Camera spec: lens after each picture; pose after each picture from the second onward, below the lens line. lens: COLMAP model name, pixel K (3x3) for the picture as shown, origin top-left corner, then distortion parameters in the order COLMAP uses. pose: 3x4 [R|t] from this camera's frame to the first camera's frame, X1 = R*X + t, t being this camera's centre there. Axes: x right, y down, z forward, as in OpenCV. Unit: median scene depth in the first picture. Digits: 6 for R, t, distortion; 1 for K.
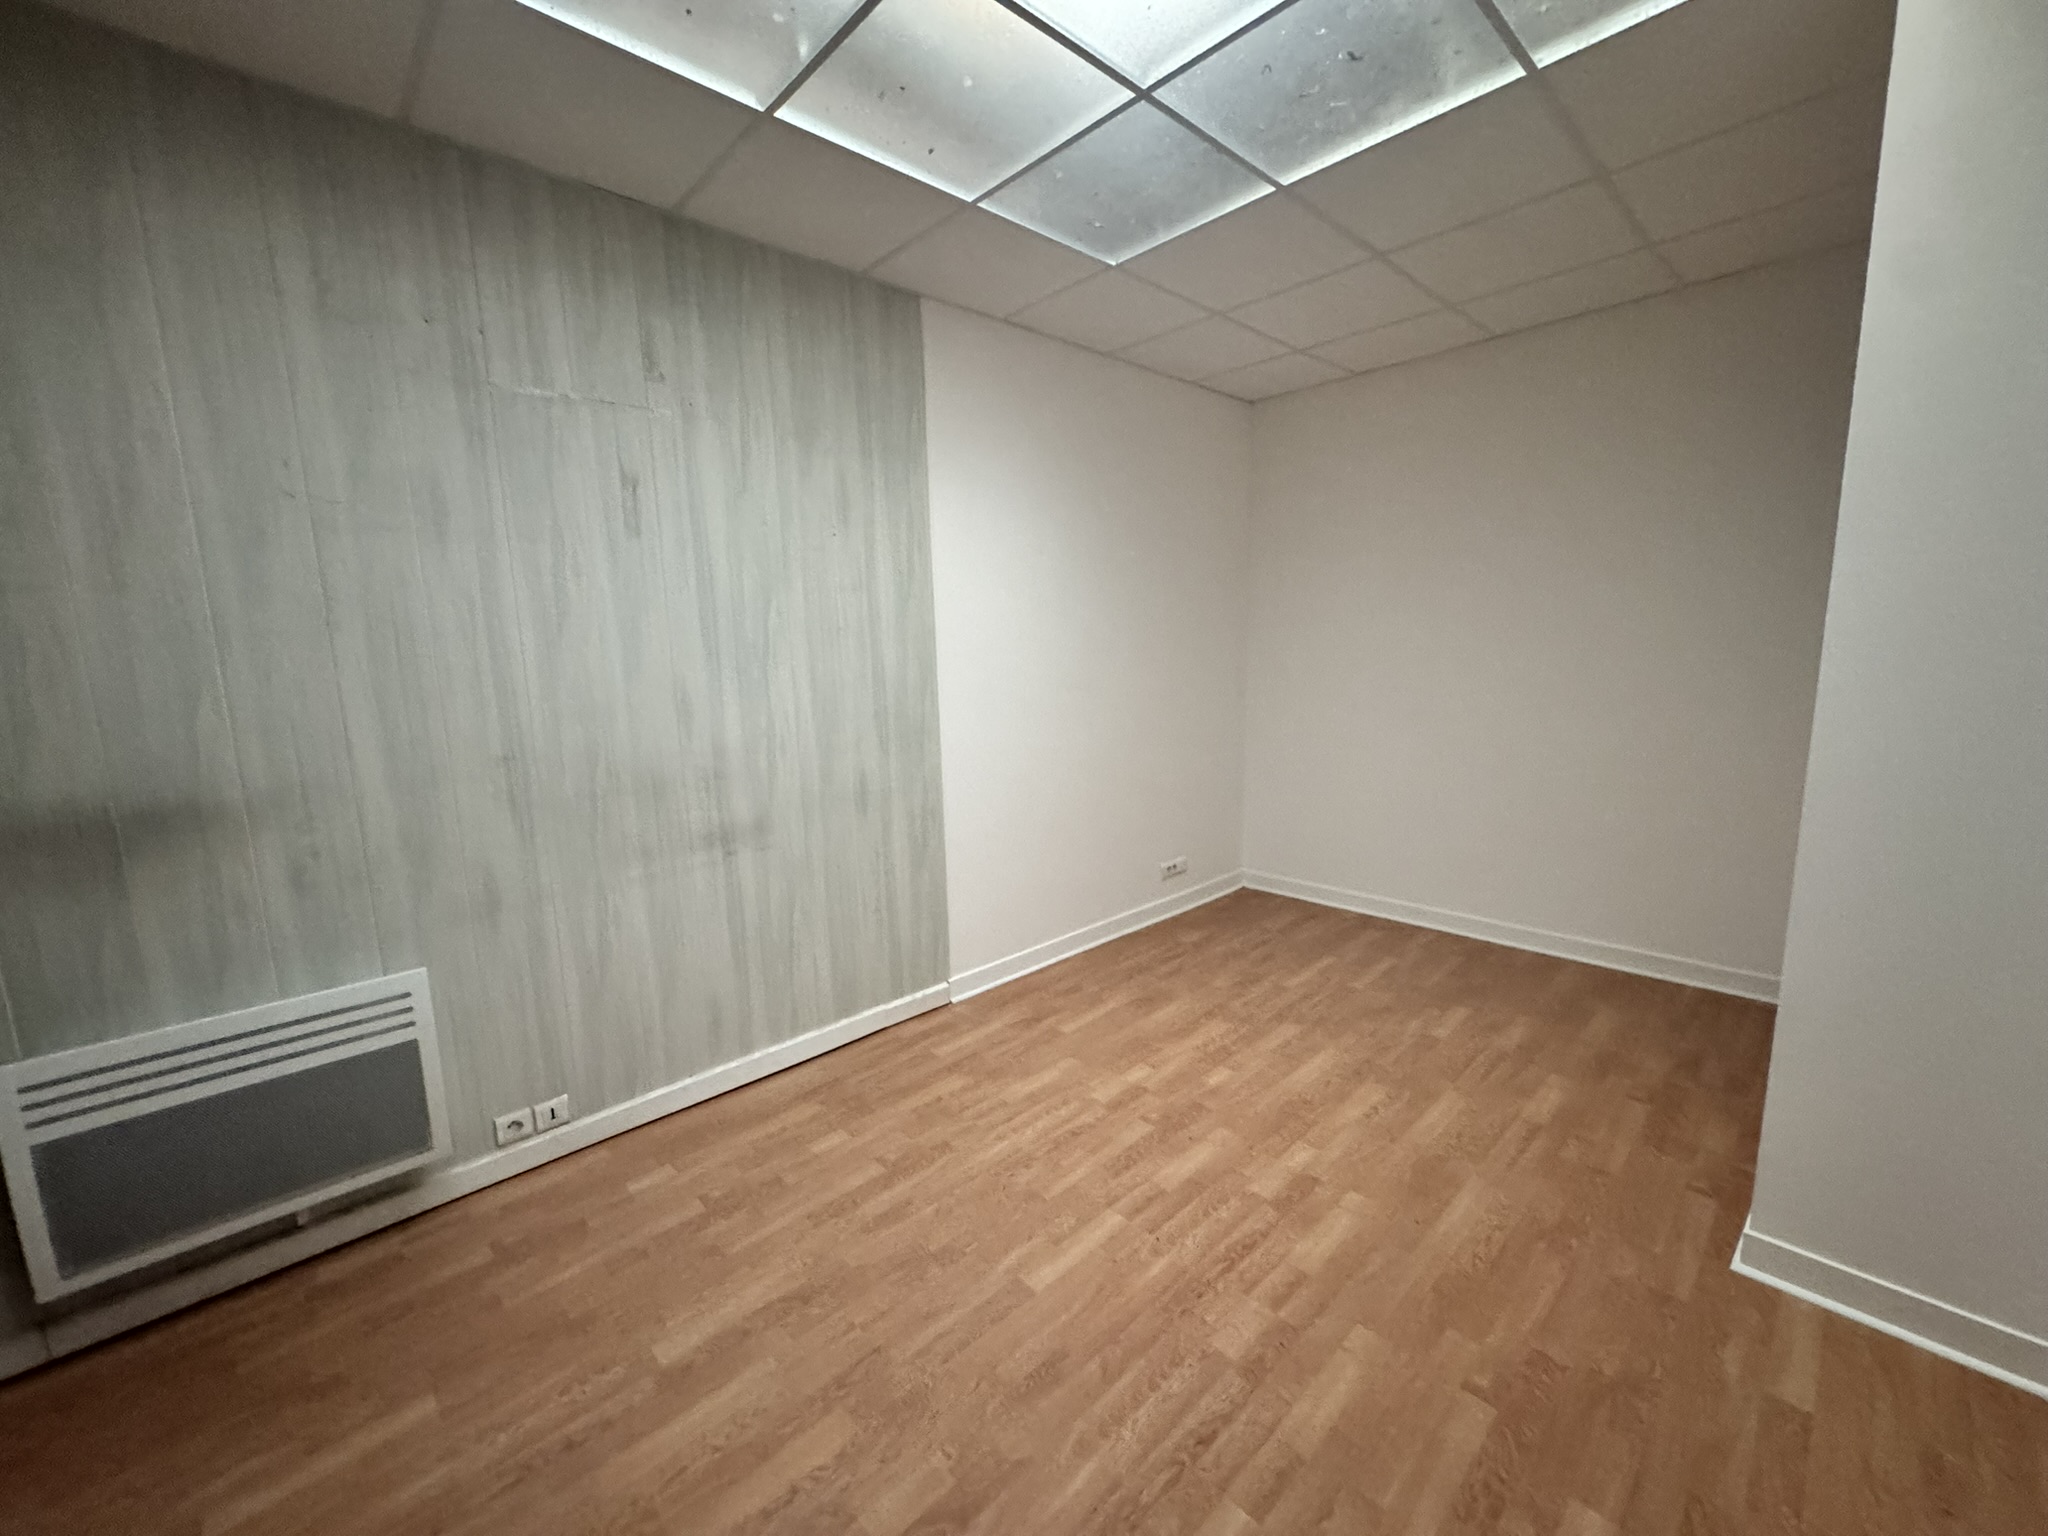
lens RADIAL K [[818.0, 0, 1022.6], [0, 818.0, 765.9], [0, 0, 1]] dist [-0.005853, 0.000967]
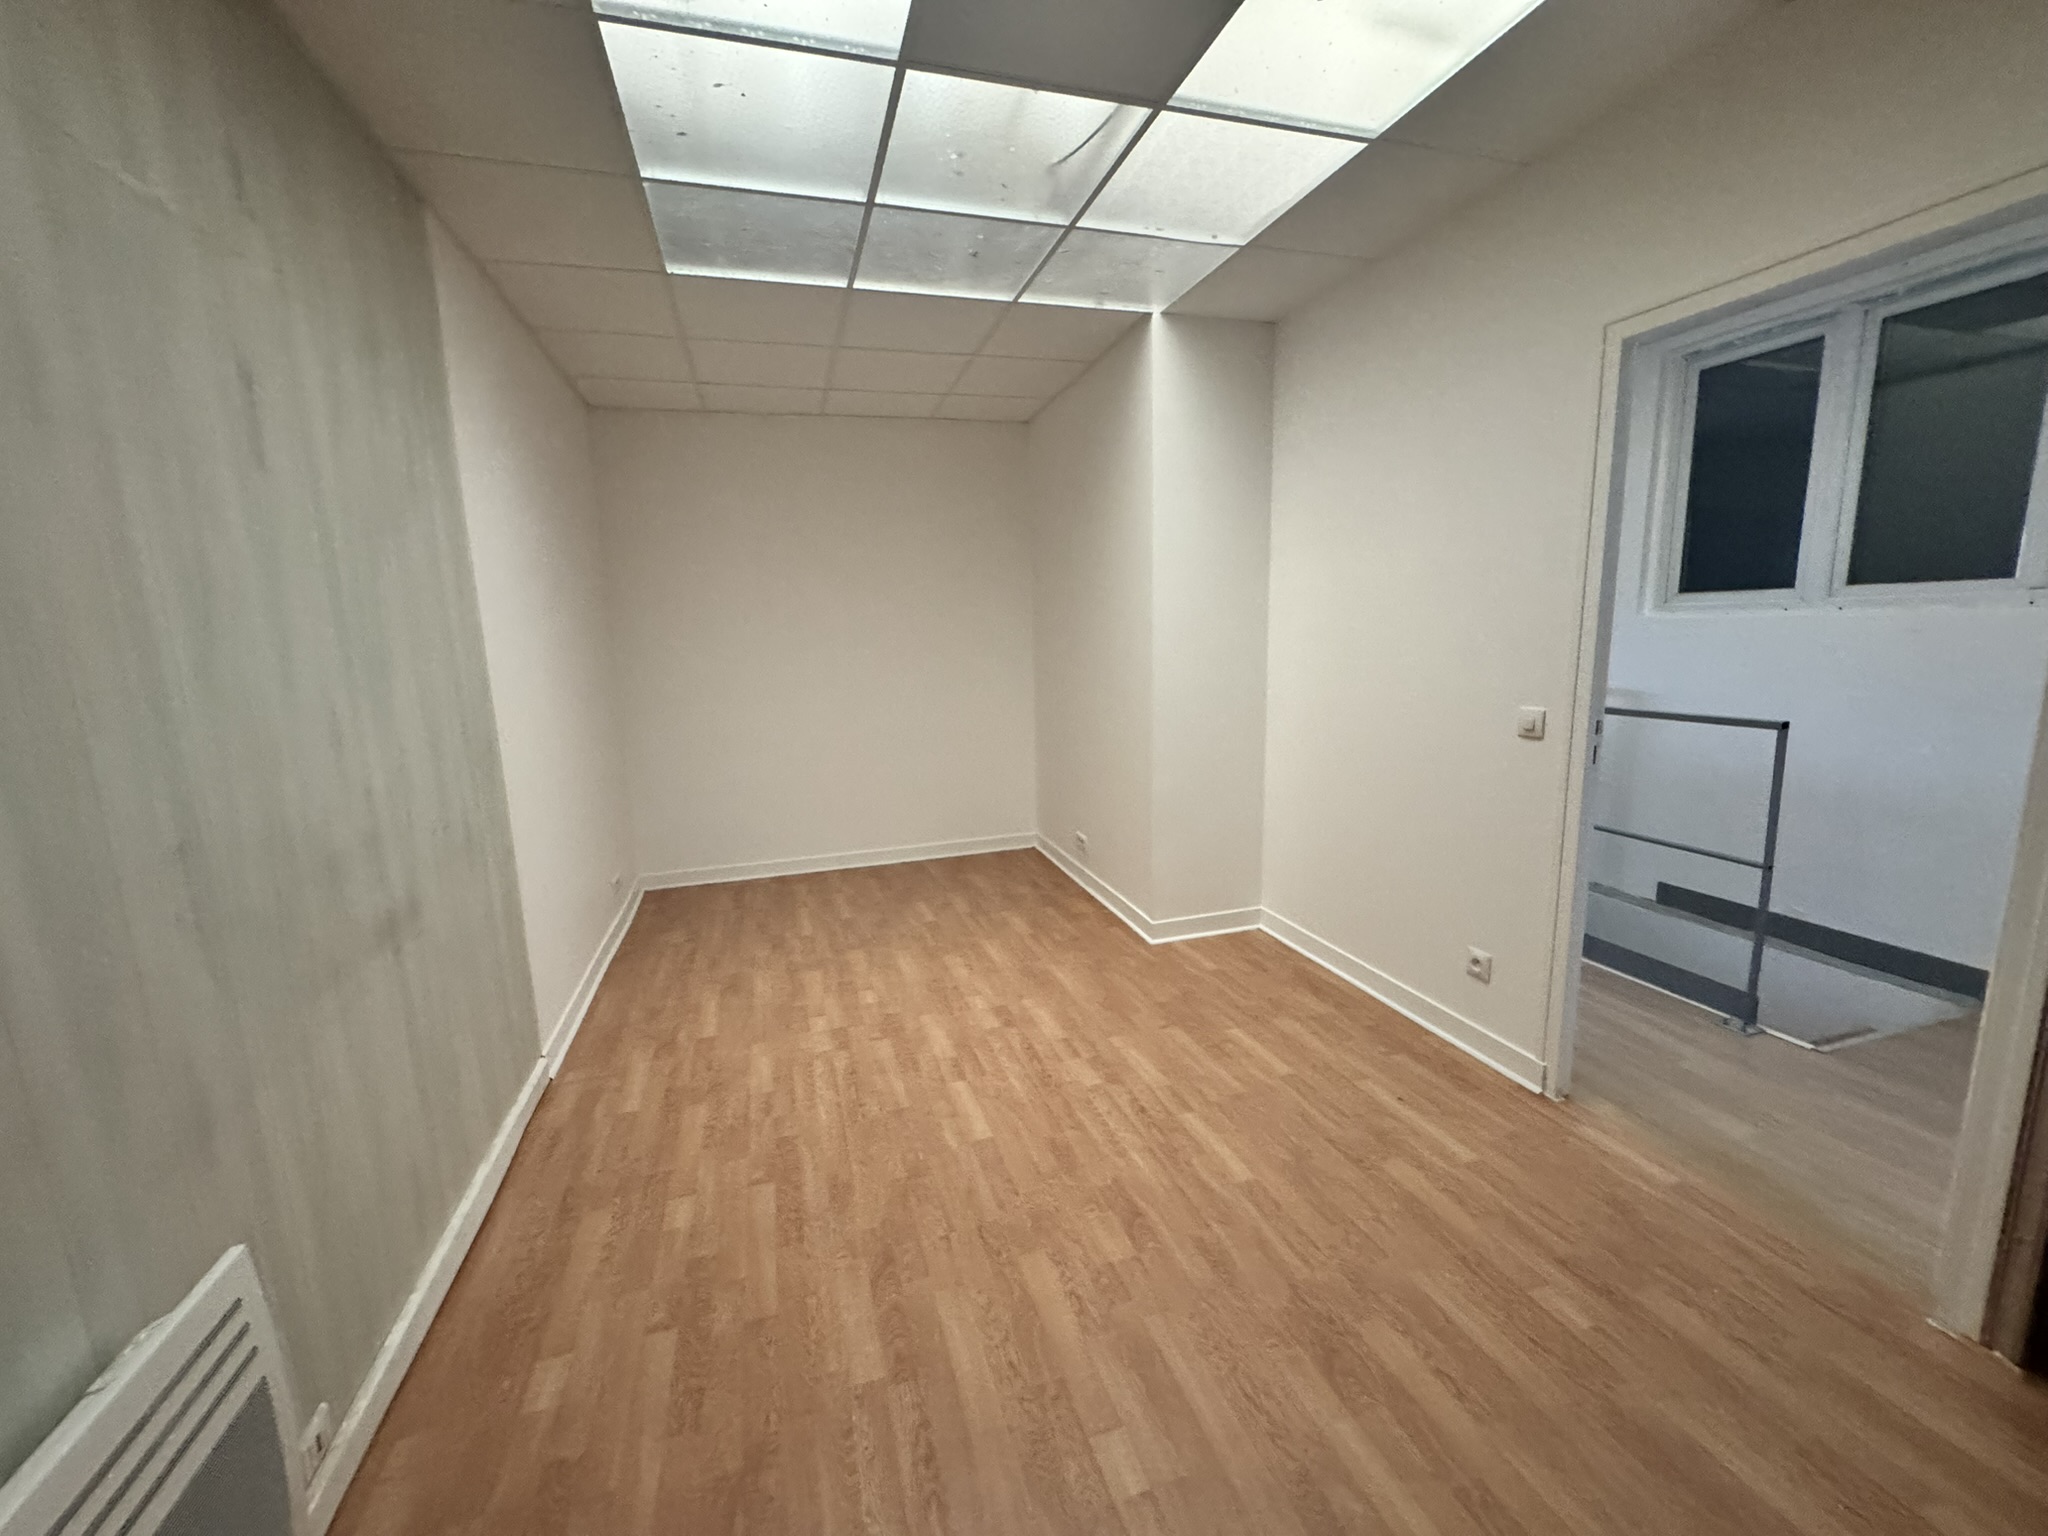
lens RADIAL K [[818.0, 0, 1018.1], [0, 818.0, 765.9], [0, 0, 1]] dist [-0.005853, 0.000967]
pose [[0.448337, -0.137929, 0.883159, -0.722974], [0.154203, 0.985145, 0.075575, -0.016501], [-0.880463, 0.102303, 0.462946, 0.217367]]
